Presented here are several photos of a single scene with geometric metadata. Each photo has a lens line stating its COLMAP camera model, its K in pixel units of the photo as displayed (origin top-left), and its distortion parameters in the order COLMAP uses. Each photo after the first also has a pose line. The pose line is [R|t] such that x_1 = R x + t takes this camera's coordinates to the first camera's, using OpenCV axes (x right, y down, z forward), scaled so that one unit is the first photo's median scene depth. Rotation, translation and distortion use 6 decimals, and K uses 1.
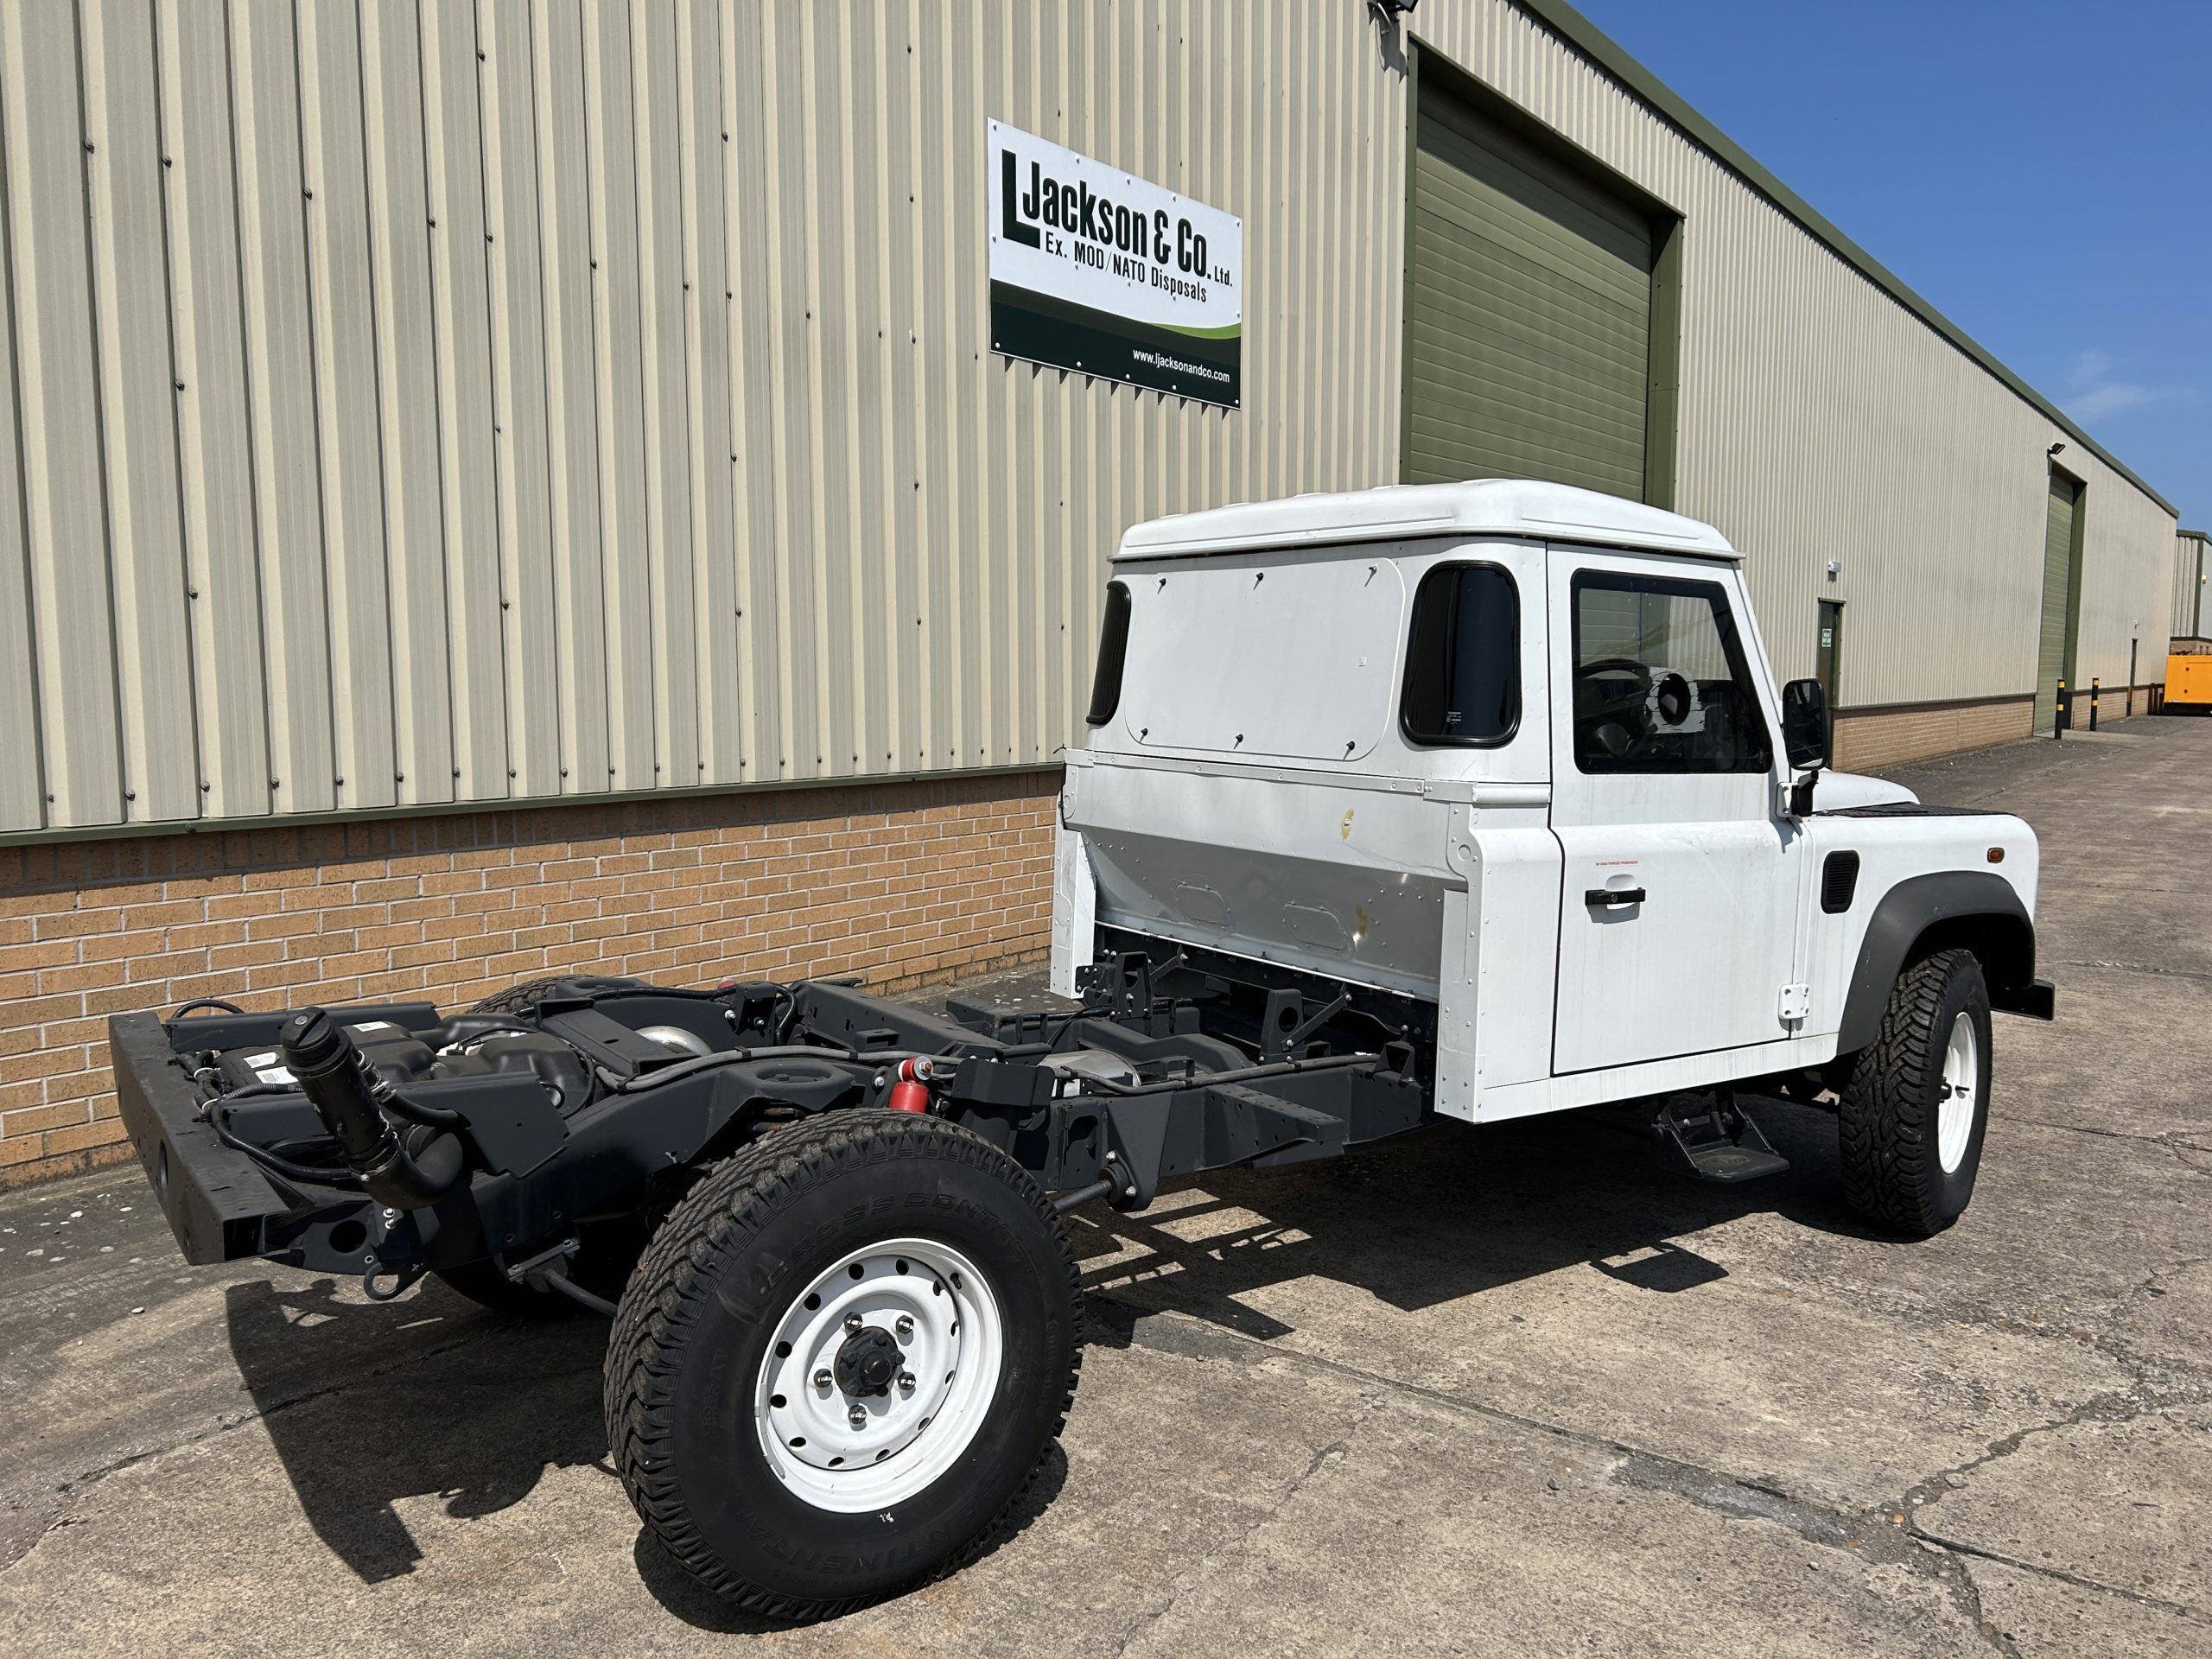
lens RADIAL K [[1661.2, 0, 1114.4], [0, 1661.2, 839.2], [0, 0, 1]] dist [0.057546, -0.058313]
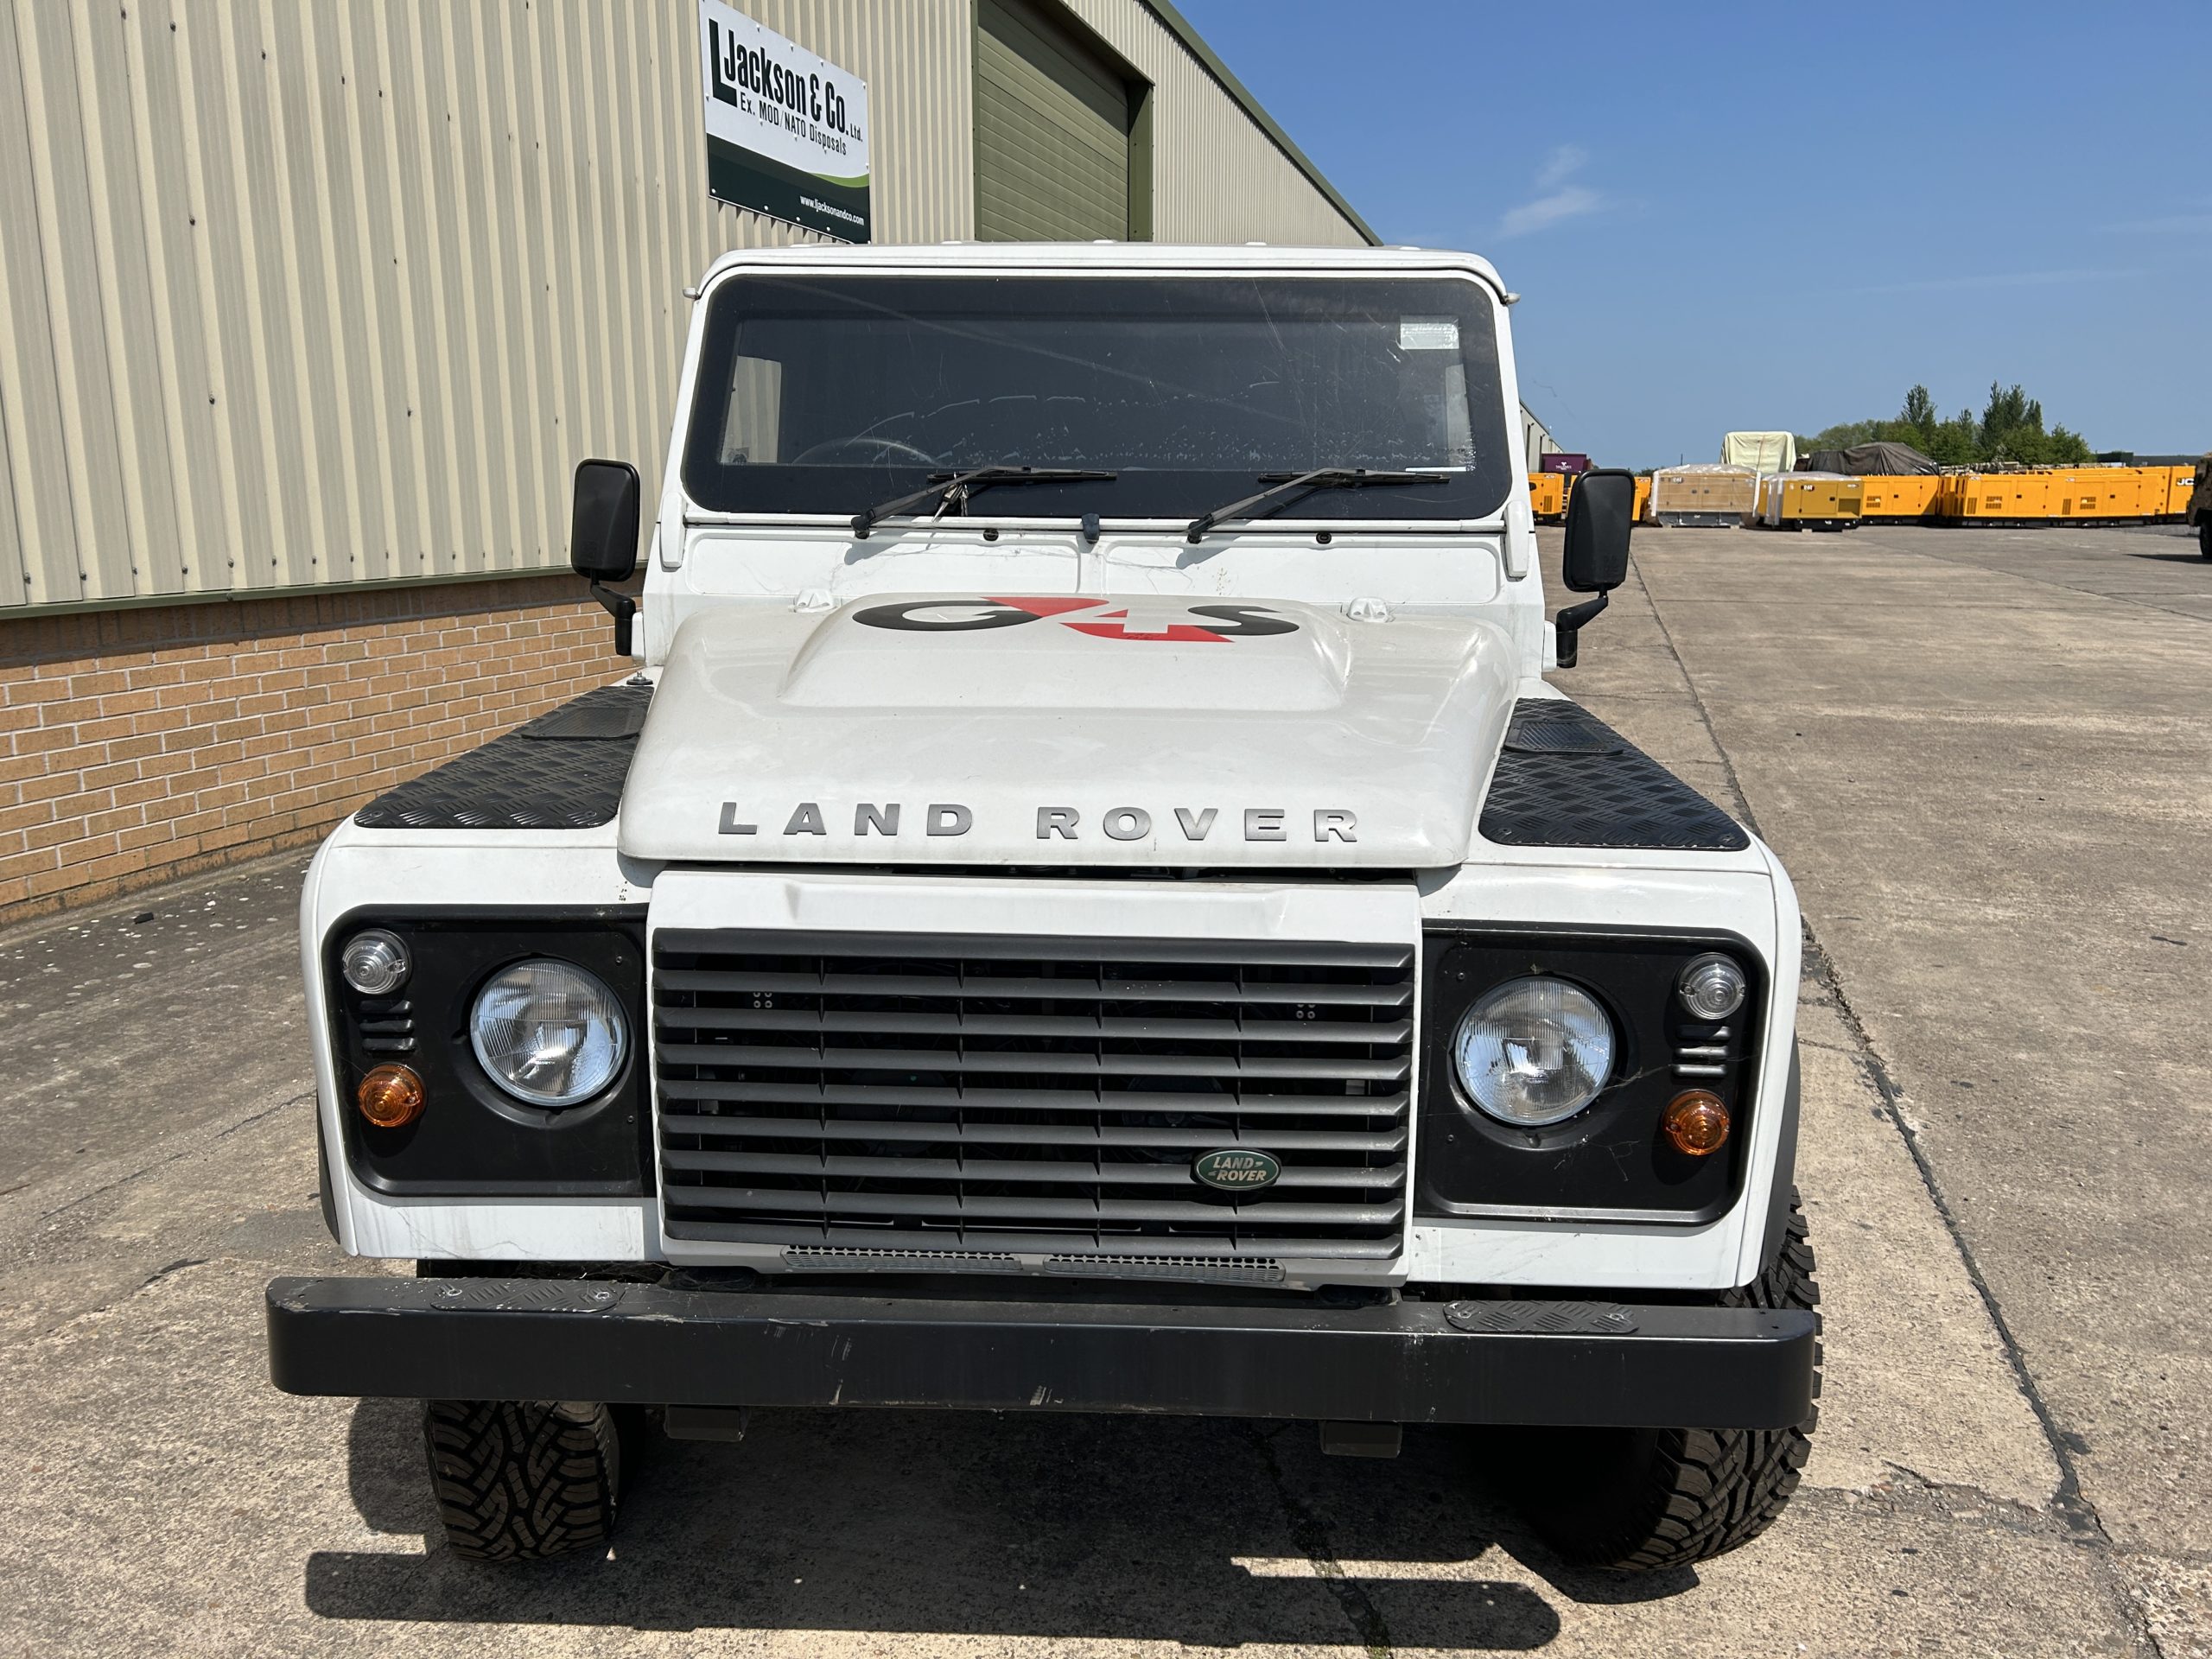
lens RADIAL K [[1661.2, 0, 1129.9], [0, 1661.2, 822.2], [0, 0, 1]] dist [0.057546, -0.058313]
pose [[0.931082, -0.067919, 0.358432, -0.315042], [0.031023, 0.993698, 0.107709, 0.035585], [-0.363489, -0.089166, 0.927322, -0.307267]]
